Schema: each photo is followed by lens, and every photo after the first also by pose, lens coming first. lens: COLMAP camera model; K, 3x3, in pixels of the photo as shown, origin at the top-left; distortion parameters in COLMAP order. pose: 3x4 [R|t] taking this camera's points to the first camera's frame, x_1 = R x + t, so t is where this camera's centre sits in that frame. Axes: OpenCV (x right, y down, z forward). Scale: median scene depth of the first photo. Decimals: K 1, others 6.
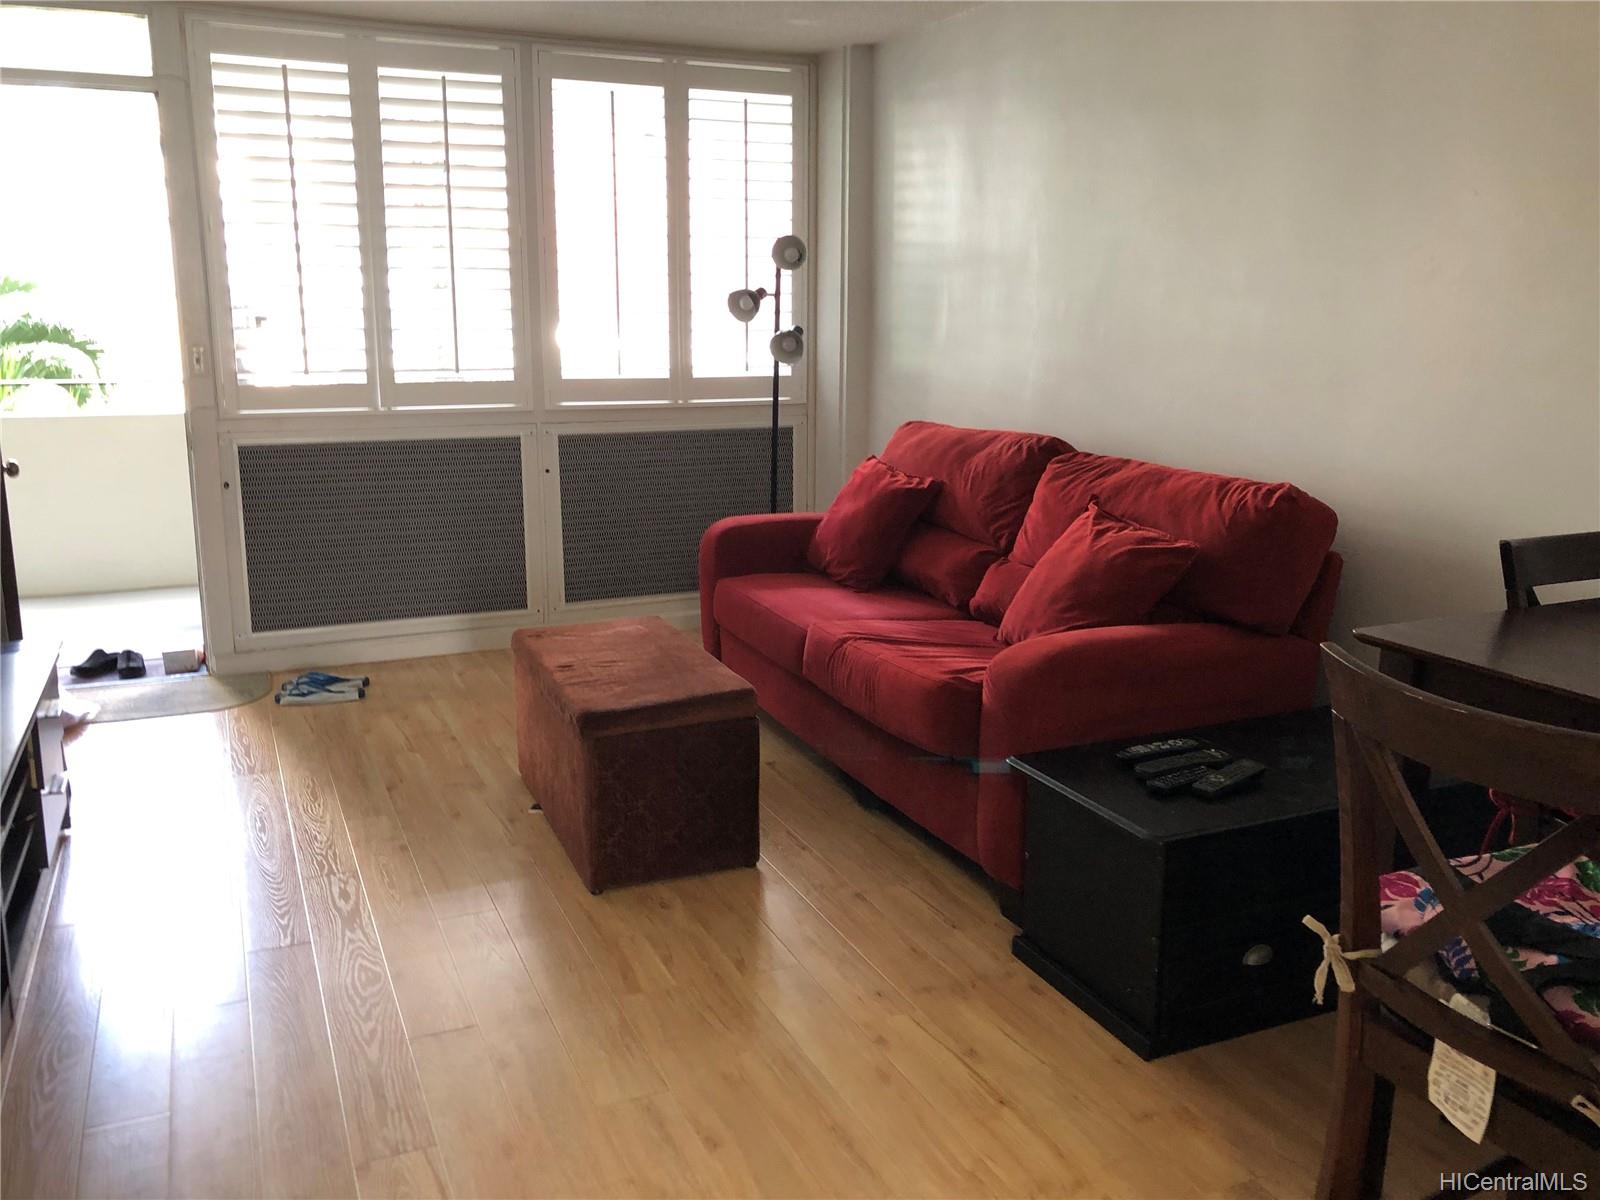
lens RADIAL K [[1324.7, 0, 790.9], [0, 1324.7, 595.9], [0, 0, 1]] dist [0.000247, -0.000398]
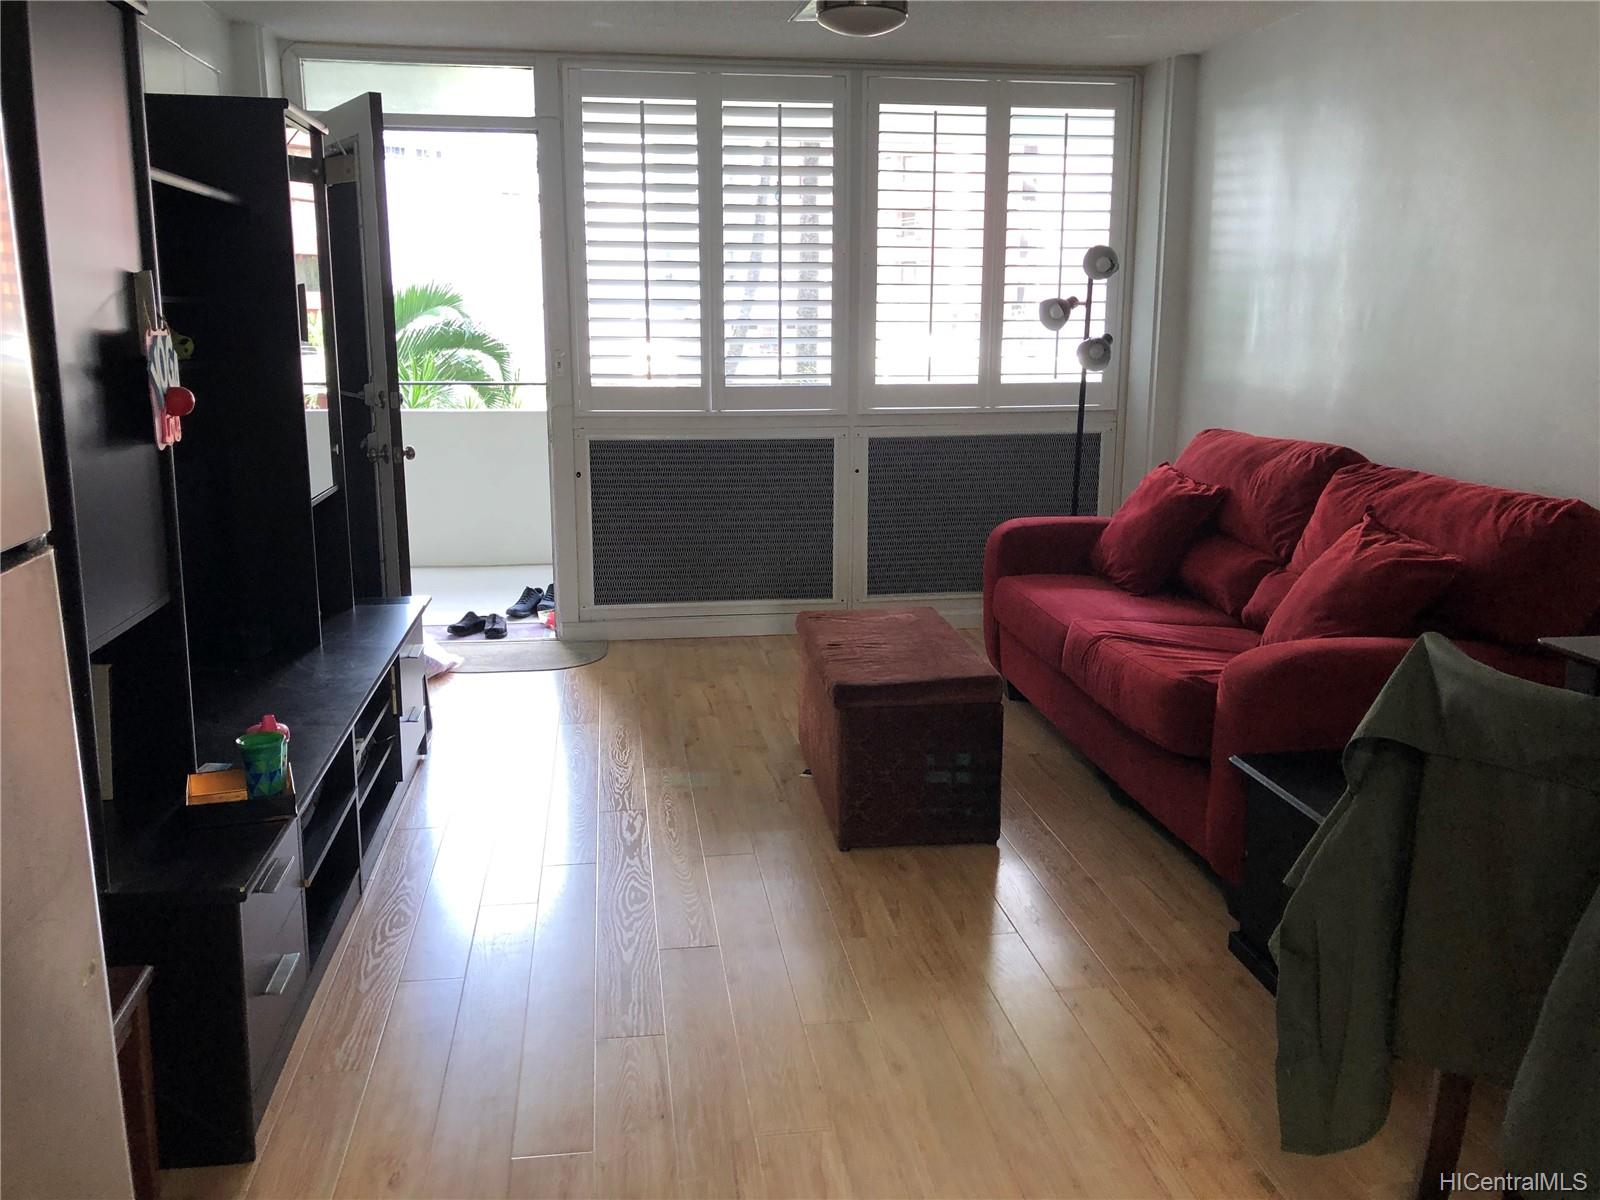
lens RADIAL K [[1324.7, 0, 806.3], [0, 1324.7, 608.7], [0, 0, 1]] dist [0.000247, -0.000398]
pose [[0.963380, 0.054897, -0.262459, 0.075984], [-0.053801, 0.998487, 0.011366, 0.009661], [0.262686, 0.003171, 0.964876, -0.054066]]
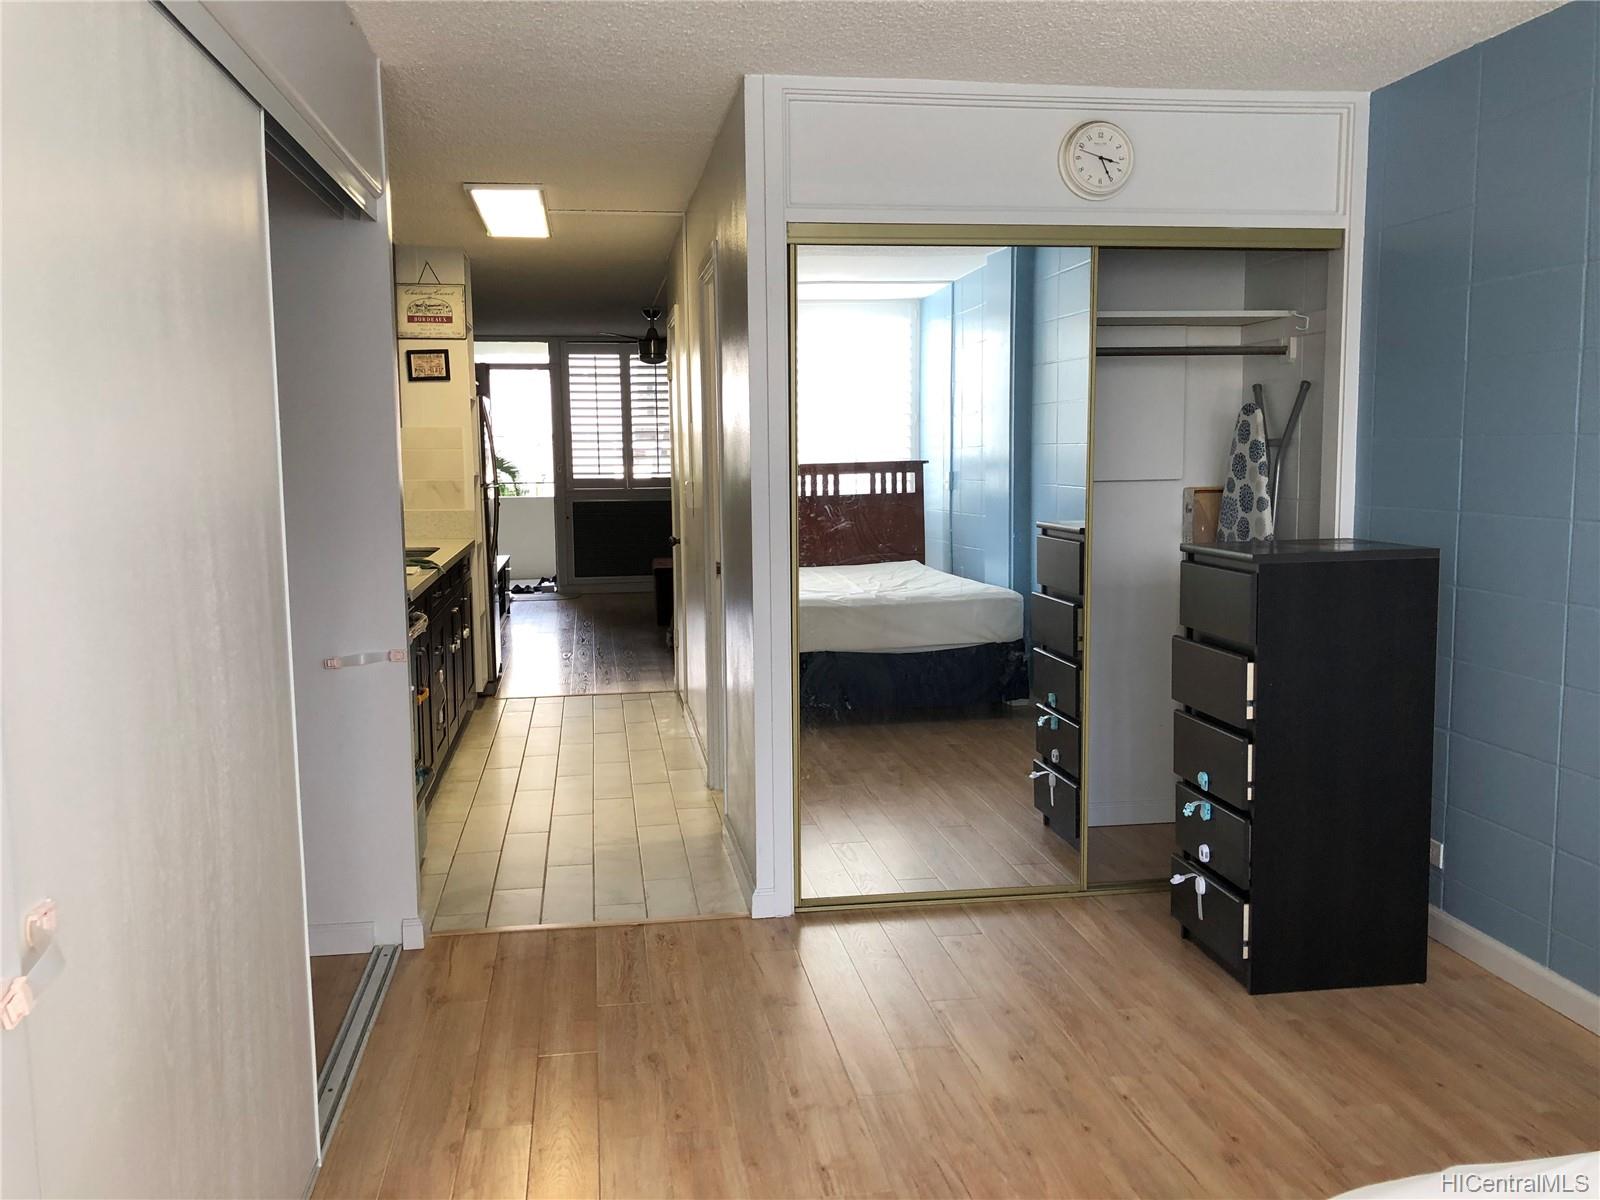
lens RADIAL K [[1324.7, 0, 800.4], [0, 1324.7, 596.7], [0, 0, 1]] dist [0.000247, -0.000398]
pose [[0.970348, 0.008961, -0.241544, 0.665556], [-0.032519, 0.995067, -0.093721, 0.311747], [0.239513, 0.098797, 0.965853, -1.422451]]
